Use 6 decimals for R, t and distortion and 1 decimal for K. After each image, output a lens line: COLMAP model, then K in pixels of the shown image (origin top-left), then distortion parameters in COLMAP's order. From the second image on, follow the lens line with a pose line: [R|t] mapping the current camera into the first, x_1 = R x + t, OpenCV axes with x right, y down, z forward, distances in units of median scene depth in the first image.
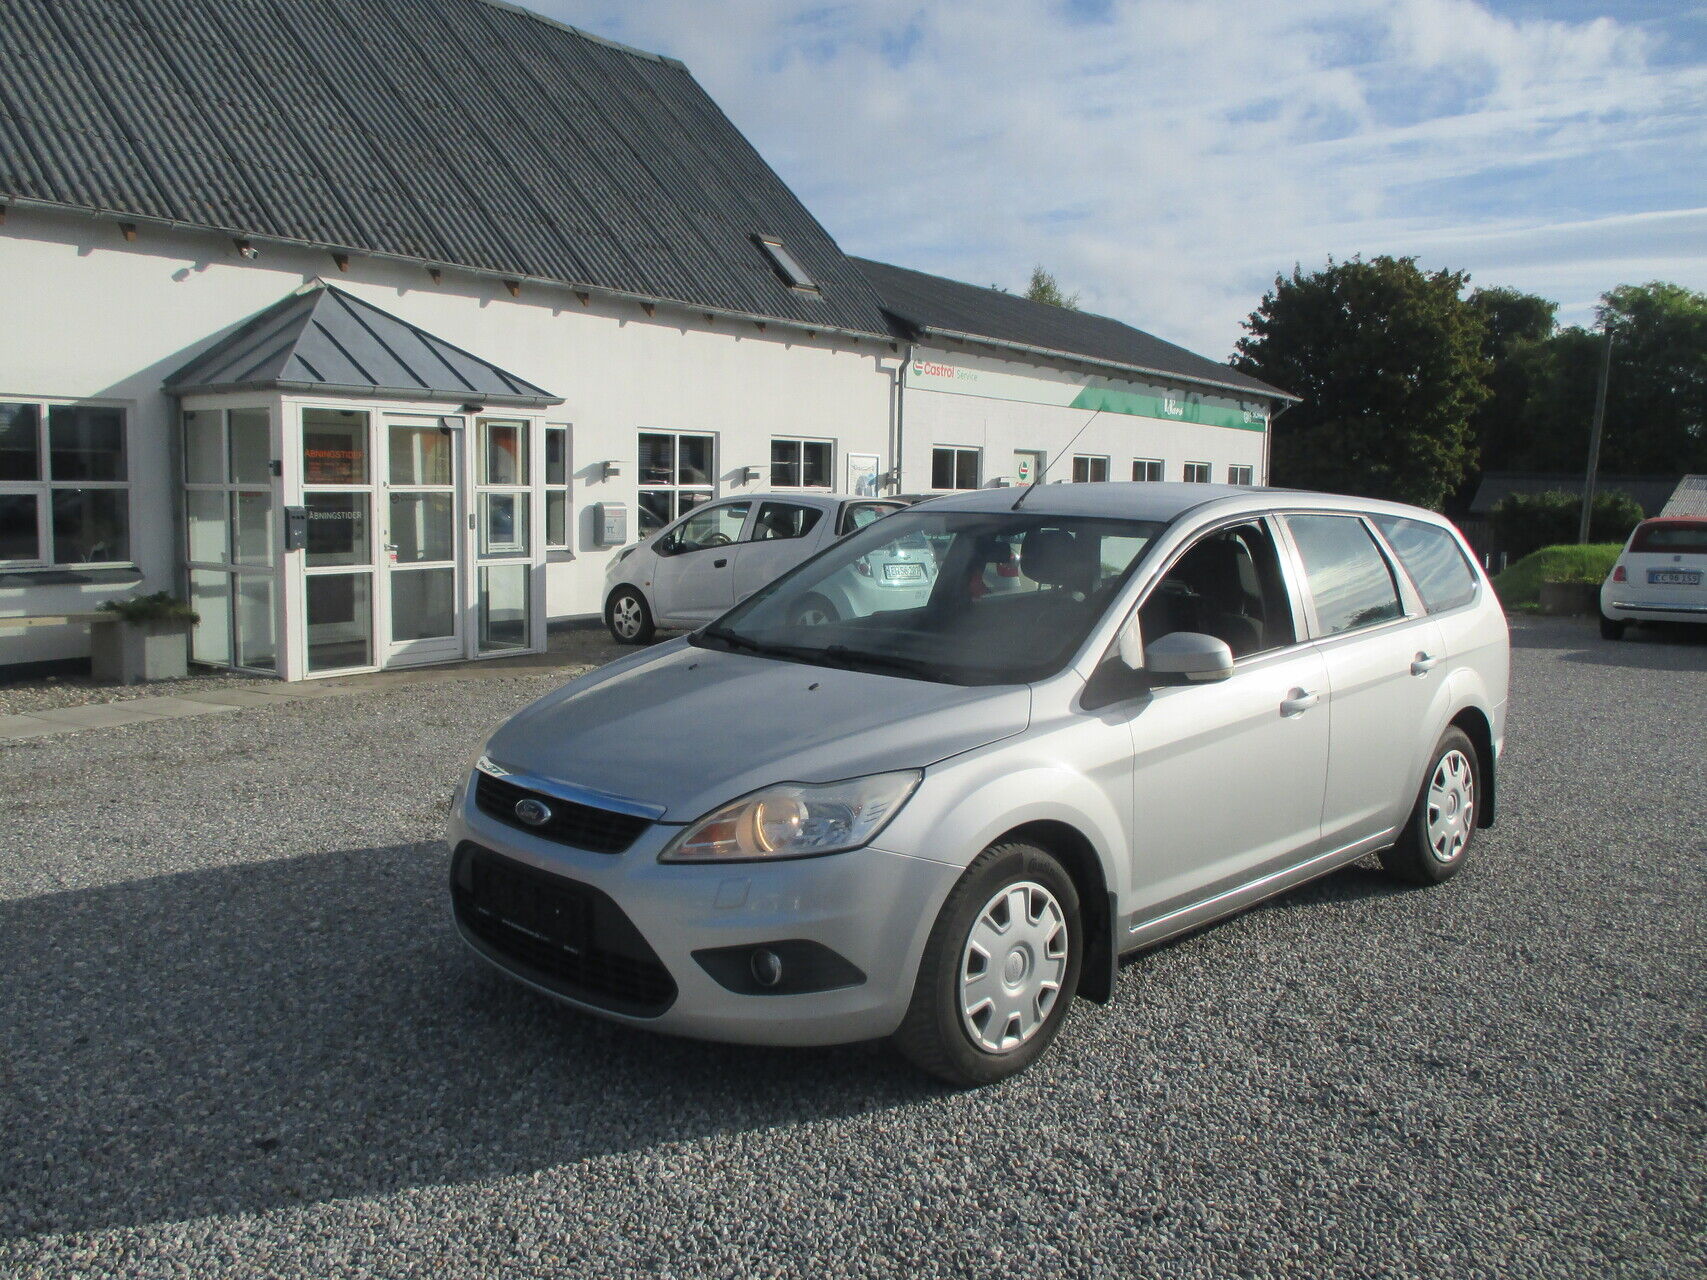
lens RADIAL K [[1474.1, 0, 864.8], [0, 1474.1, 629.6], [0, 0, 1]] dist [-0.037154, 0.015793]
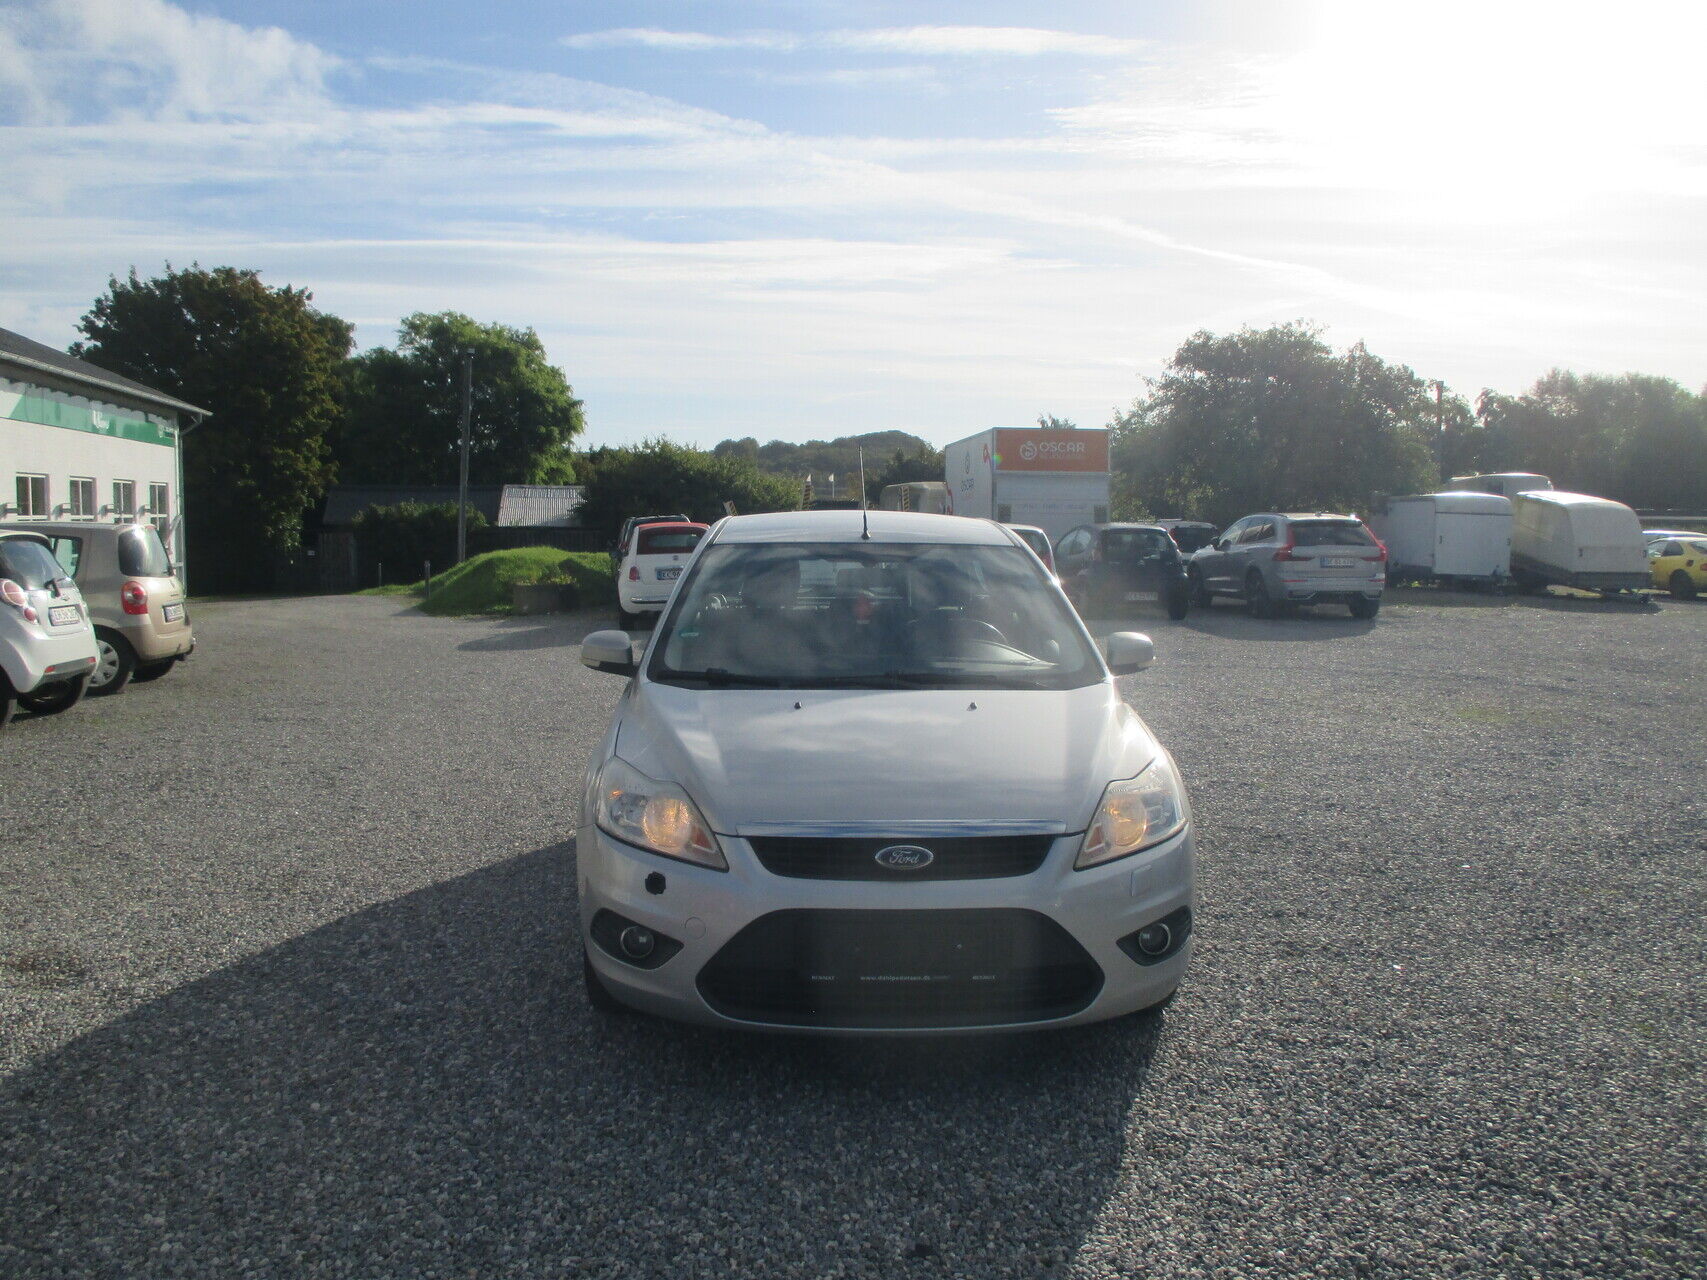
lens RADIAL K [[1474.1, 0, 844.0], [0, 1474.1, 642.3], [0, 0, 1]] dist [-0.037154, 0.015793]
pose [[0.671011, -0.087883, 0.736220, -0.112932], [0.086880, 0.995430, 0.039640, -0.007412], [-0.736339, 0.037364, 0.675580, 0.041175]]
